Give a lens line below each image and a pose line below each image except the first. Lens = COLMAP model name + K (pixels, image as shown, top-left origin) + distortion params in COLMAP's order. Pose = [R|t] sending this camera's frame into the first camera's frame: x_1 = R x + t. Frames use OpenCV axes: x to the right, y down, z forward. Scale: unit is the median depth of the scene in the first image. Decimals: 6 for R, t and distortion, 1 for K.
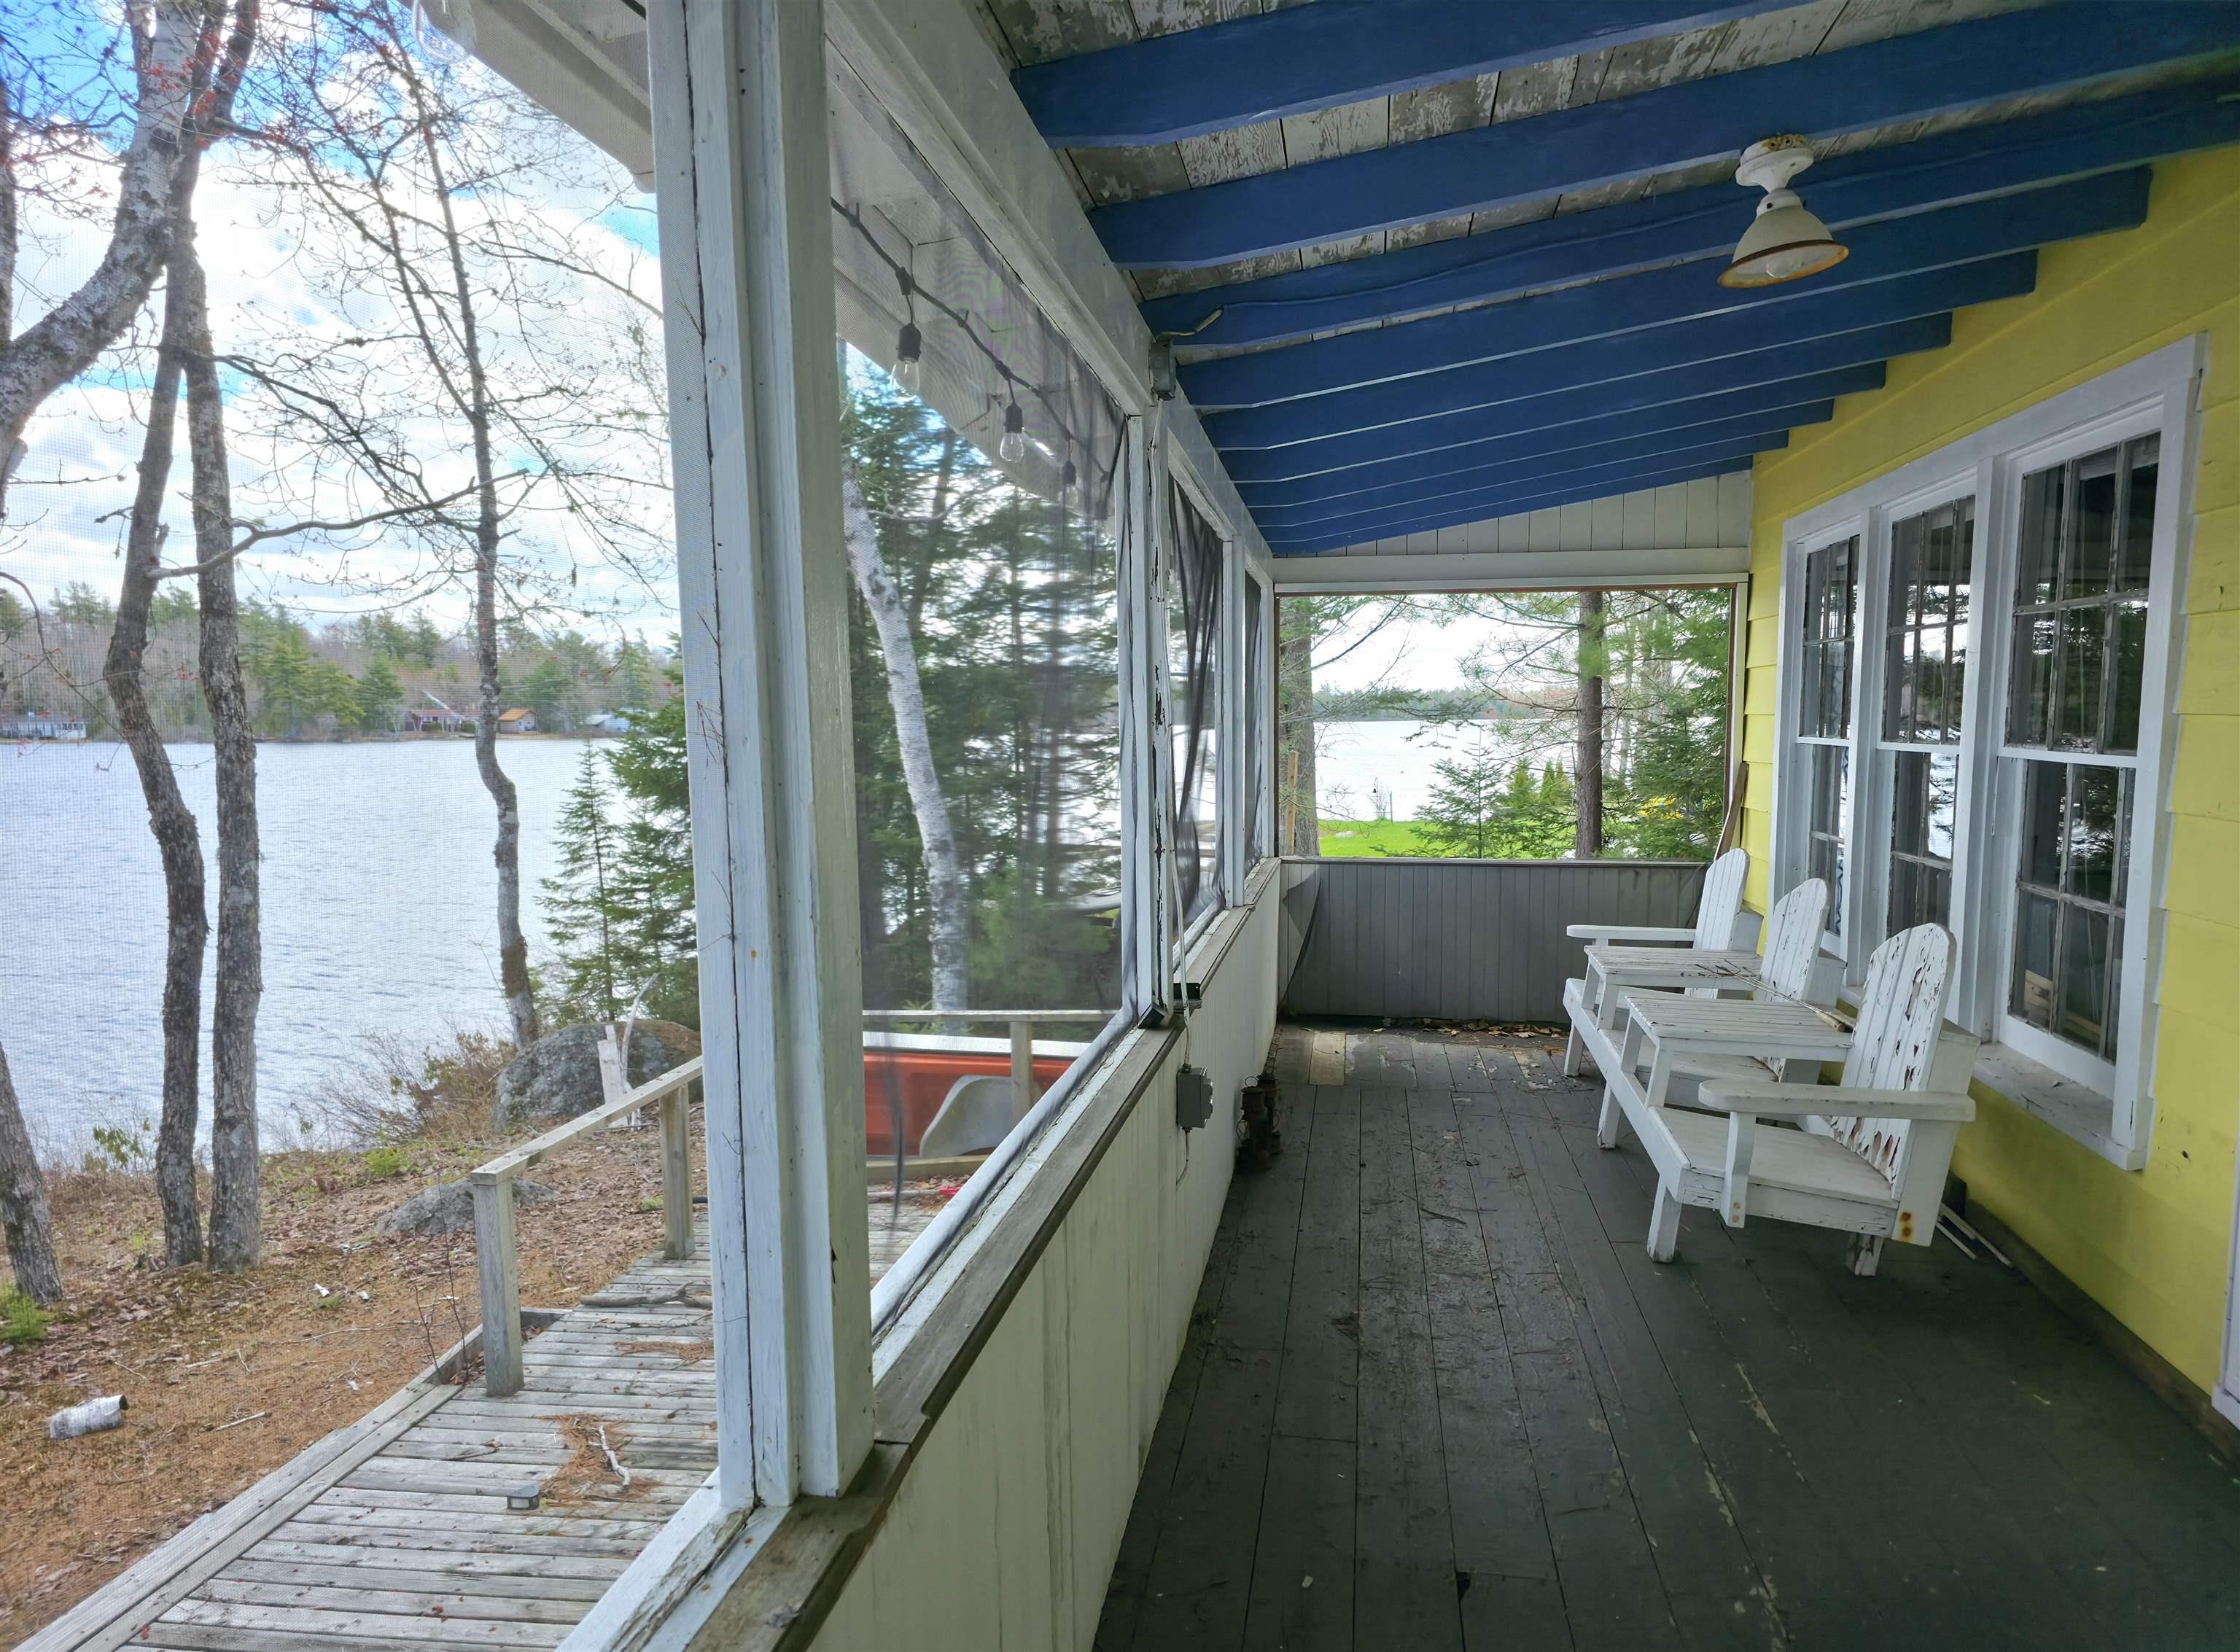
lens RADIAL K [[1618.9, 0, 1115.6], [0, 1618.9, 902.4], [0, 0, 1]] dist [0.006018, -0.004068]
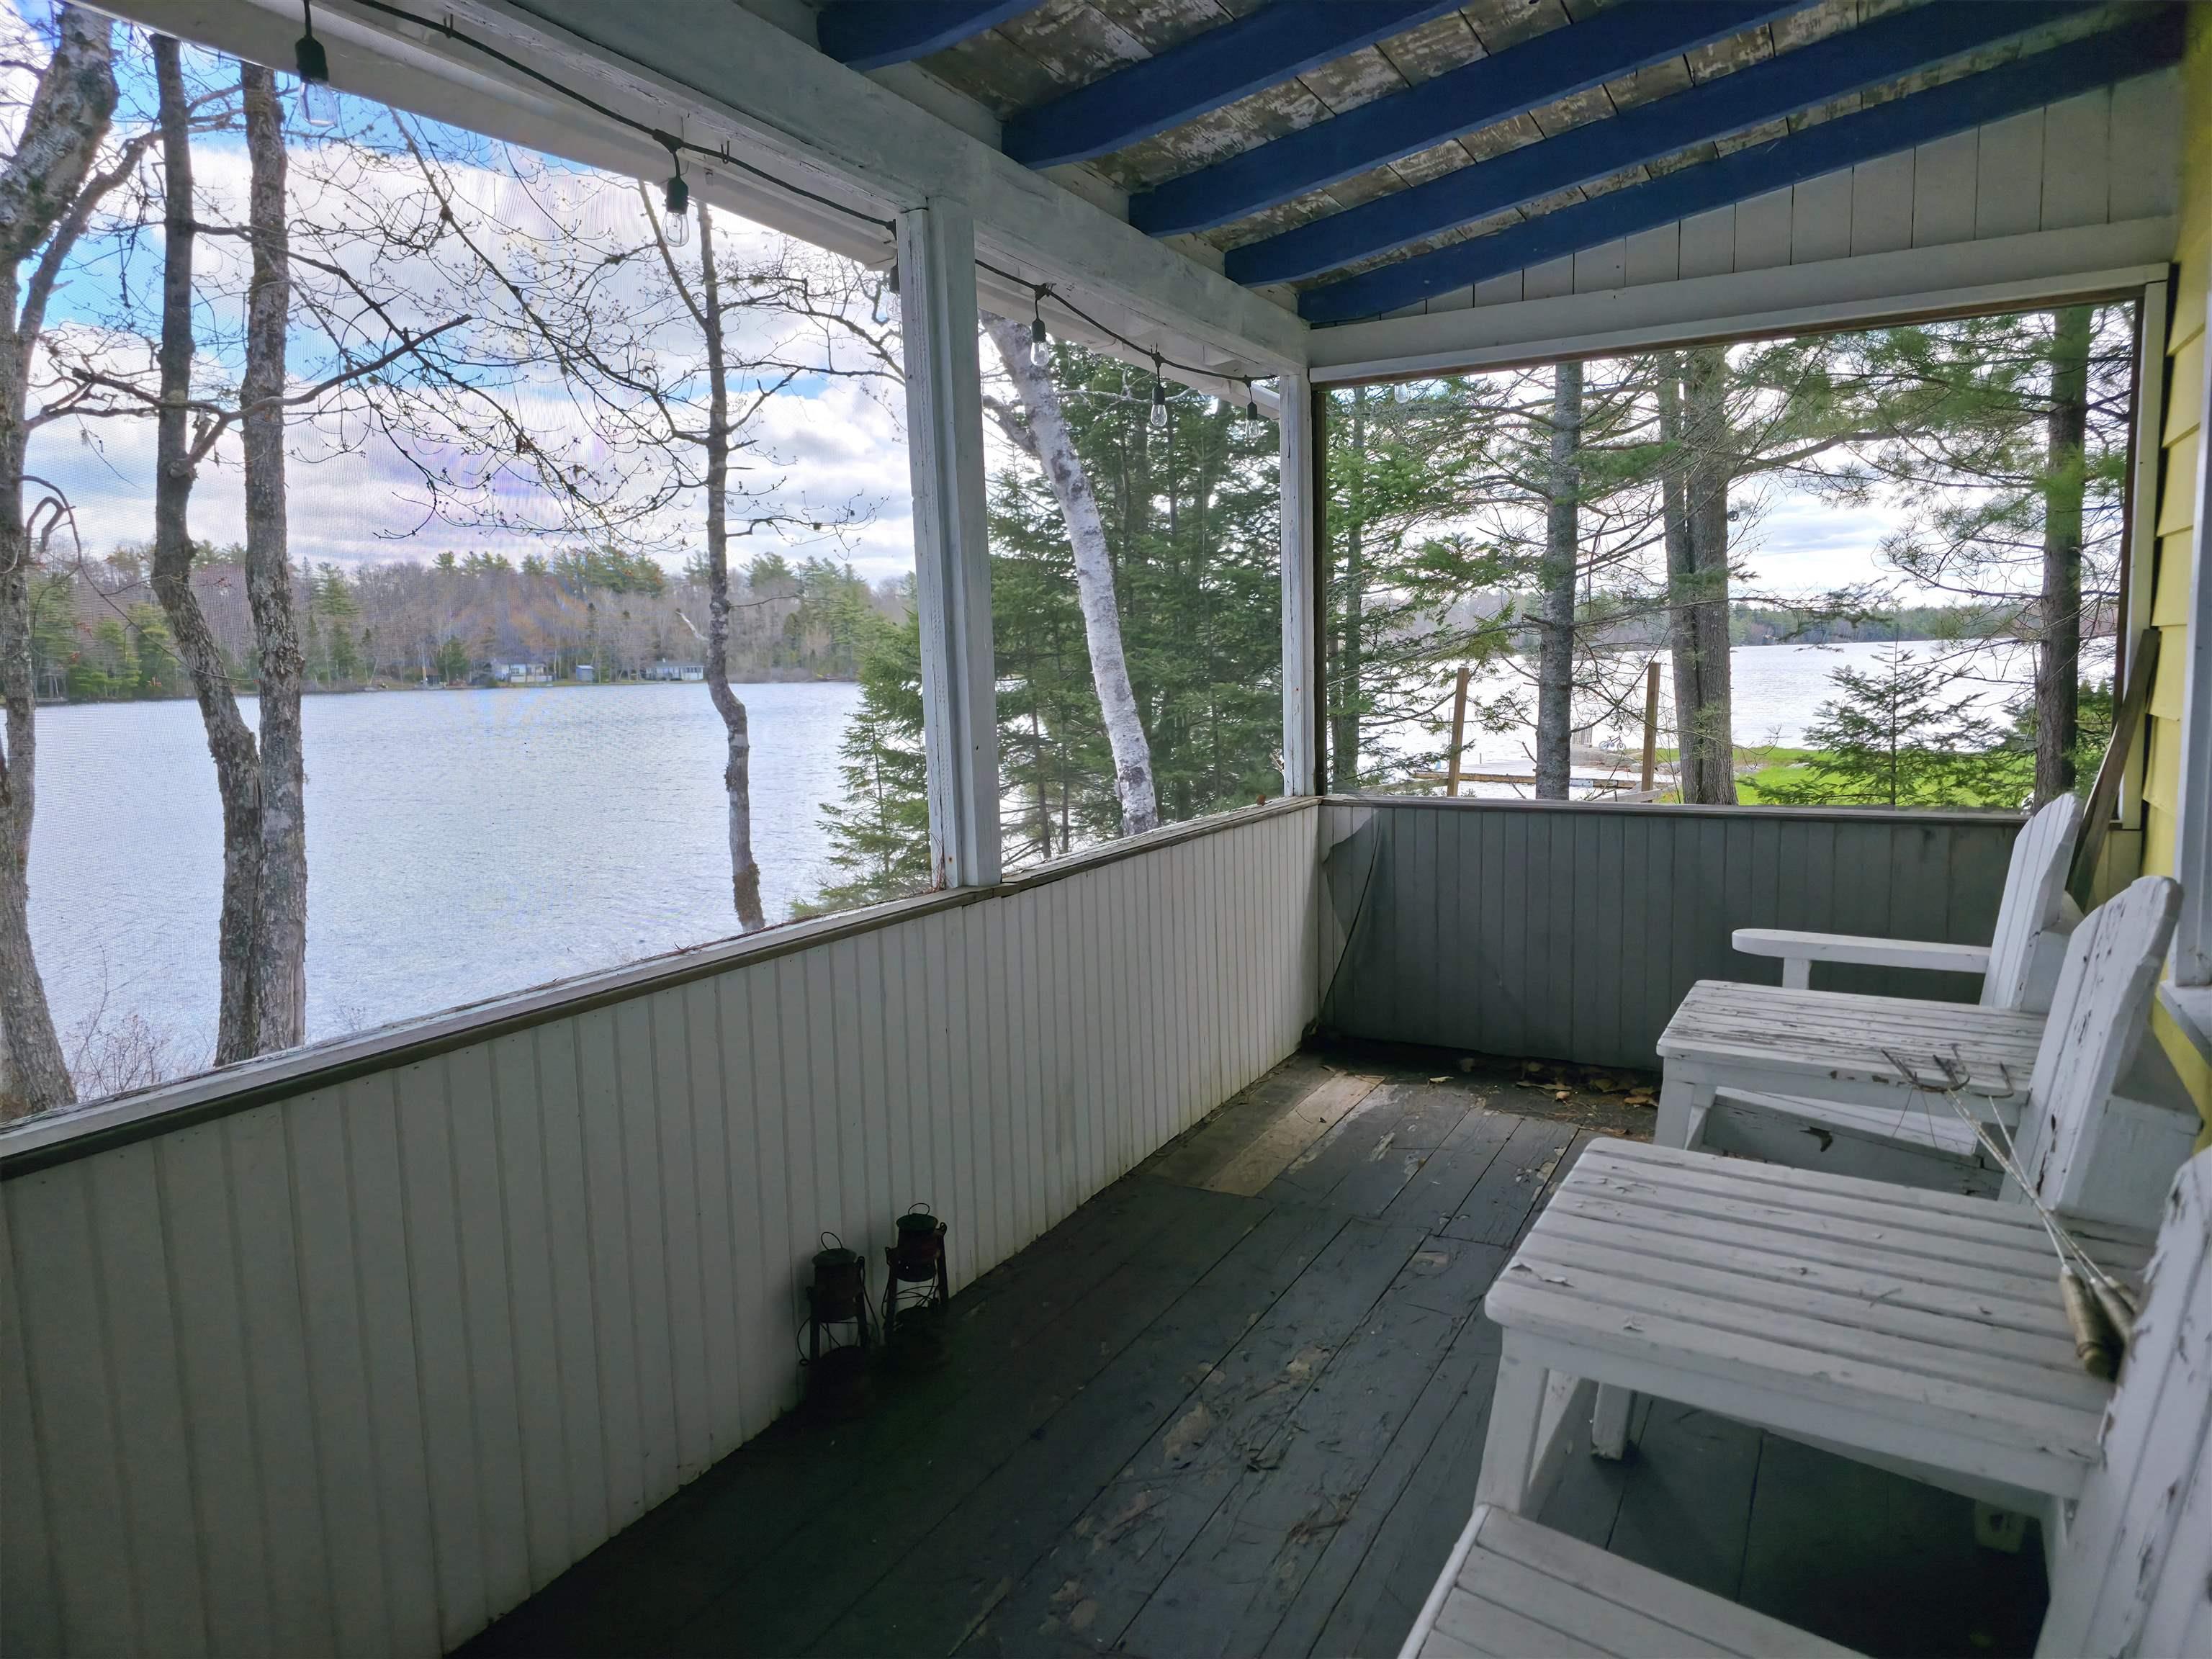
lens RADIAL K [[1458.8, 0, 1106.1], [0, 1458.8, 844.2], [0, 0, 1]] dist [0.049421, -0.033348]
pose [[0.937428, 0.026523, -0.347168, 0.138816], [-0.021864, 0.999611, 0.017331, -0.010226], [0.347492, -0.008656, 0.937643, 0.256197]]
